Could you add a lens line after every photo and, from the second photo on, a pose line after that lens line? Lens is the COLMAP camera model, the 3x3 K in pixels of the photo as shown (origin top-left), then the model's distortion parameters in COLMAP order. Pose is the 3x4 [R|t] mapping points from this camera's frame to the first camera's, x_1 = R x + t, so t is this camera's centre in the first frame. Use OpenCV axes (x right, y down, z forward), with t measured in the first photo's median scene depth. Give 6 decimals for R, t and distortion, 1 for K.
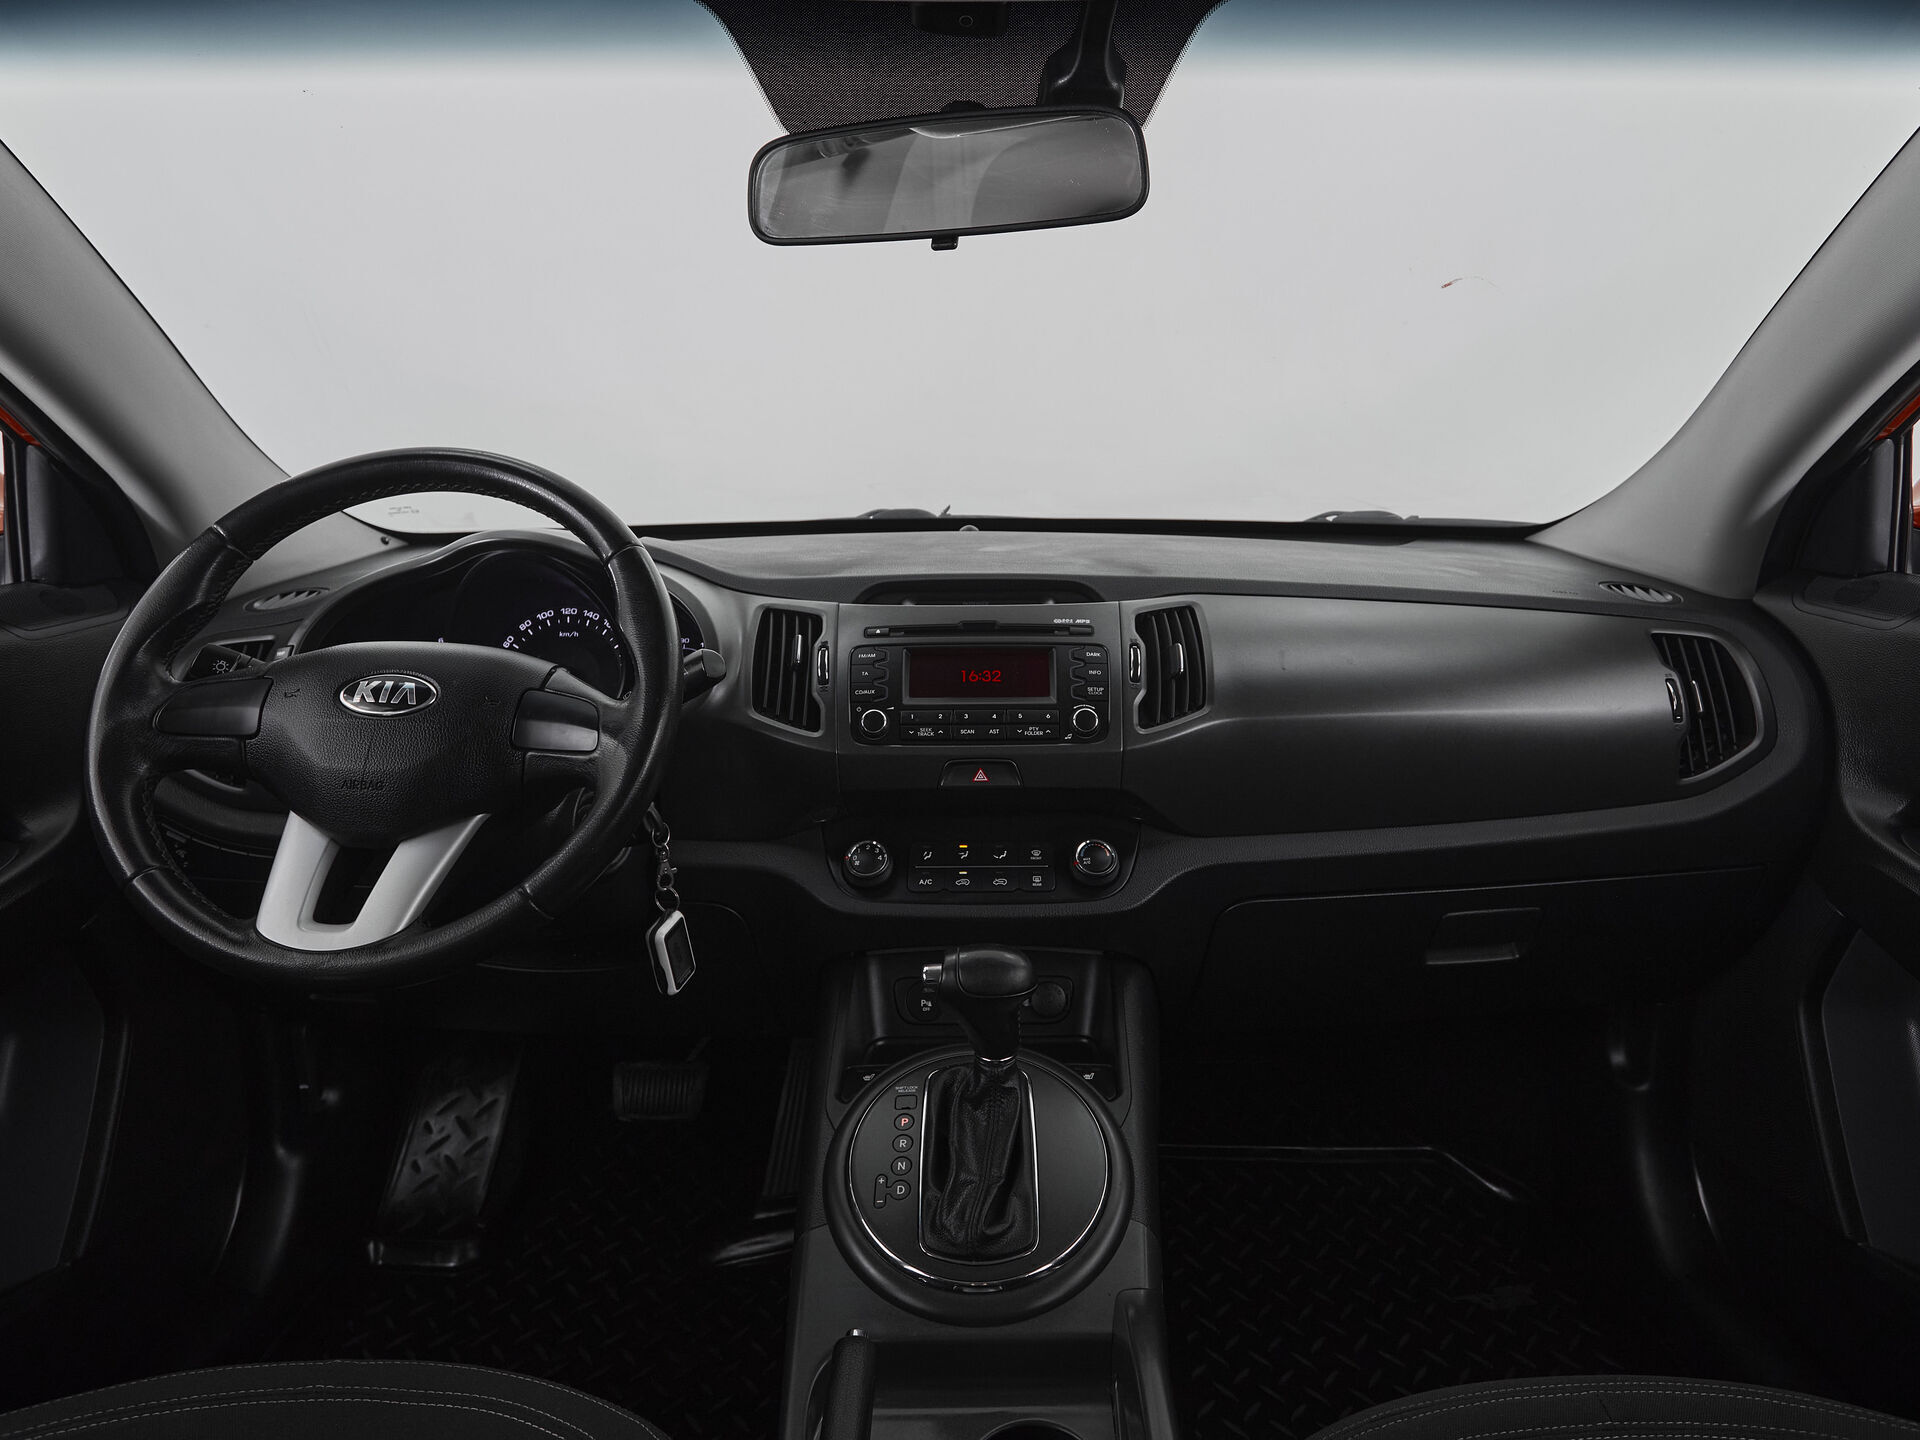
lens RADIAL K [[1085.0, 0, 980.6], [0, 1085.0, 673.8], [0, 0, 1]] dist [-0.007037, -0.001228]
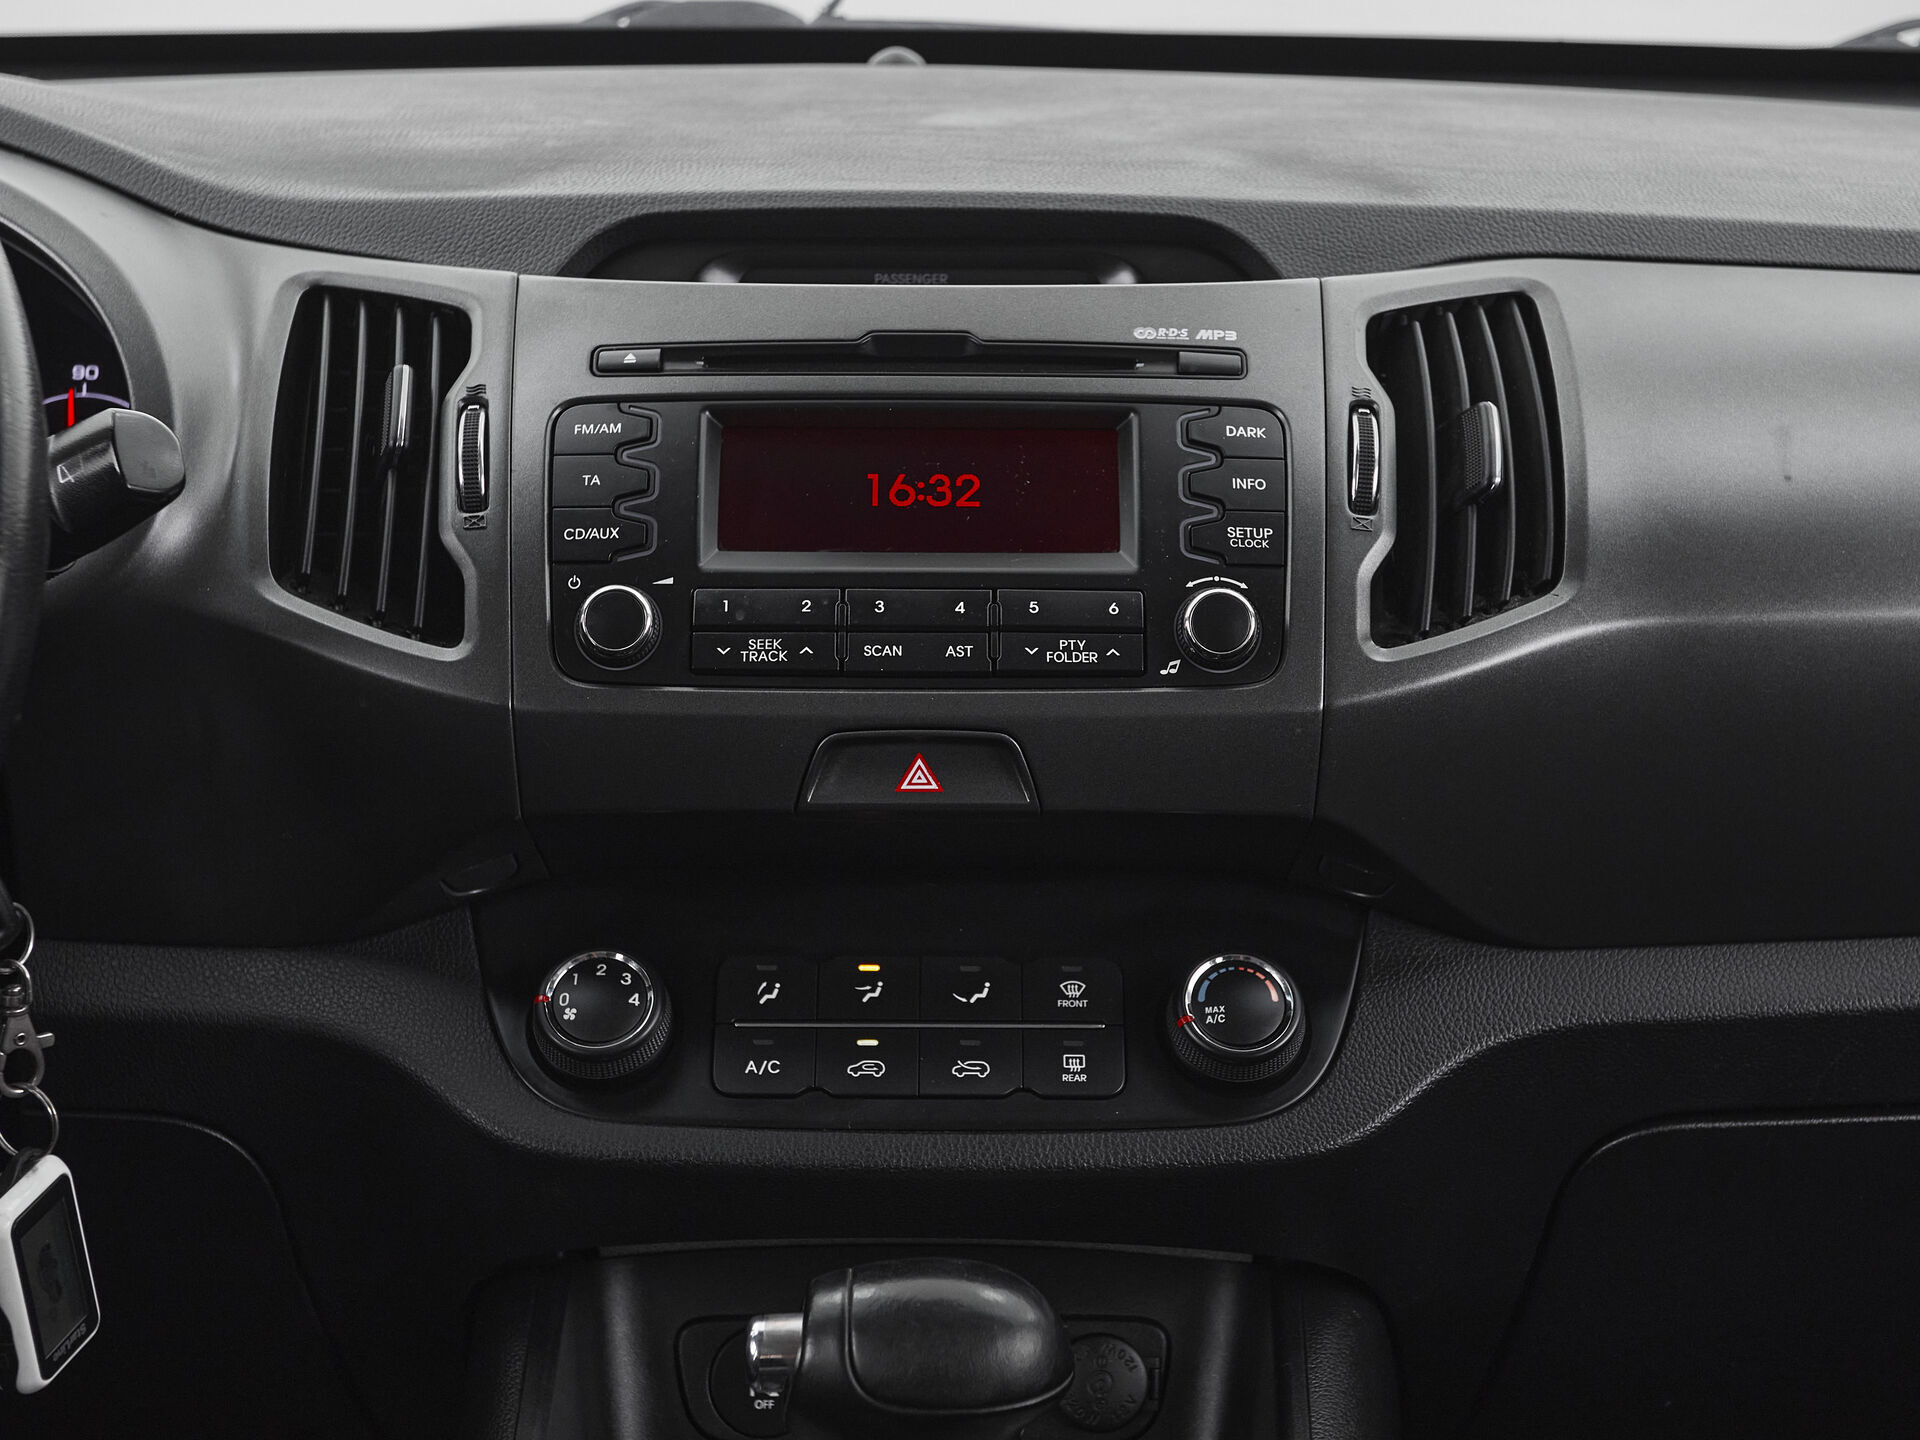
lens RADIAL K [[2758.8, 0, 942.7], [0, 2758.8, 686.8], [0, 0, 1]] dist [0.040841, 0.000000]
pose [[0.999926, 0.010342, 0.006349, 0.001612], [-0.010883, 0.995703, 0.091961, -0.016951], [-0.005370, -0.092023, 0.995742, 0.106542]]
